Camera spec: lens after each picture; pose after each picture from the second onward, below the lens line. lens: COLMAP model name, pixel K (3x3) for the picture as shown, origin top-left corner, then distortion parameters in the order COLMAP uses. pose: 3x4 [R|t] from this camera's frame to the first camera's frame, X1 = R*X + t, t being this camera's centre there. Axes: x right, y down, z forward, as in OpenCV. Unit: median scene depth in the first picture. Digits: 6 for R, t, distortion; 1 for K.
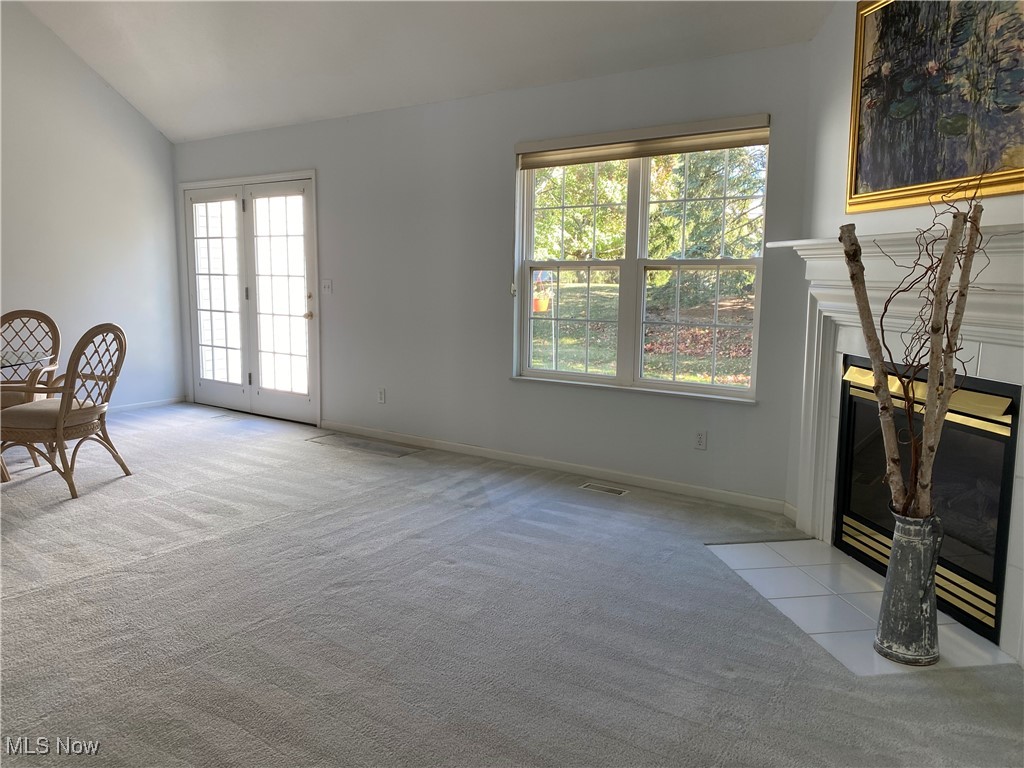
lens RADIAL K [[781.3, 0, 511.2], [0, 781.3, 376.2], [0, 0, 1]] dist [0.063327, -0.082140]
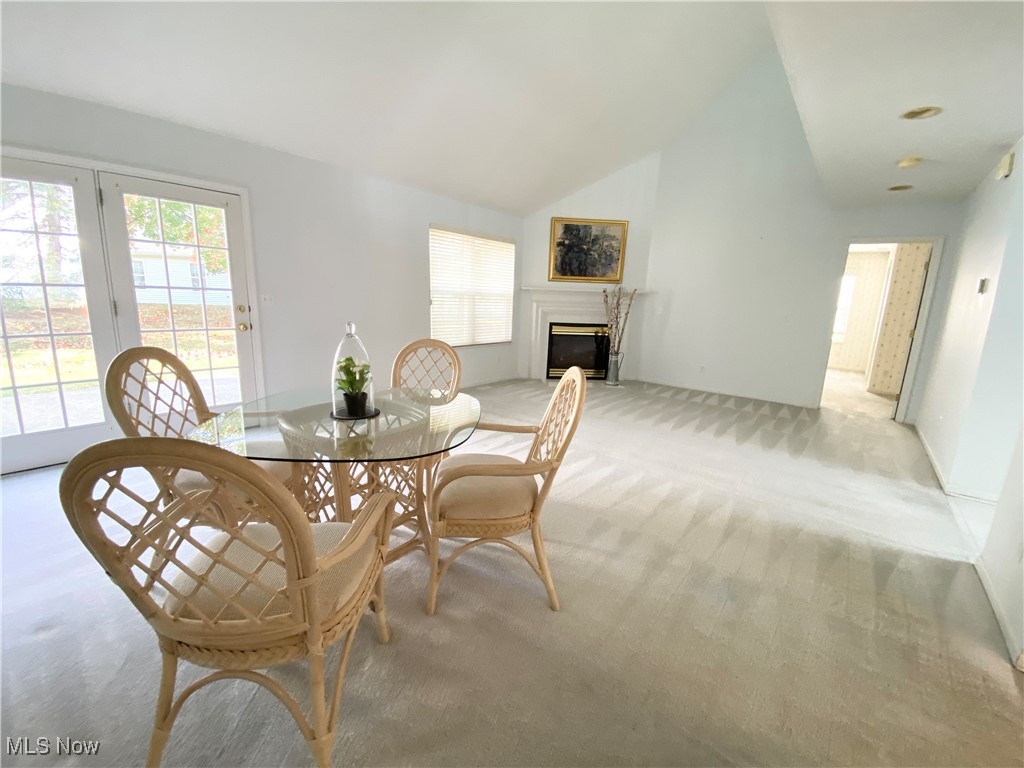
lens RADIAL K [[413.0, 0, 507.5], [0, 413.0, 385.9], [0, 0, 1]] dist [0.000530, -0.014432]
pose [[0.061011, -0.206009, 0.976646, -0.908837], [0.095876, 0.975154, 0.199705, -0.086786], [-0.993522, 0.081453, 0.079247, 0.689788]]
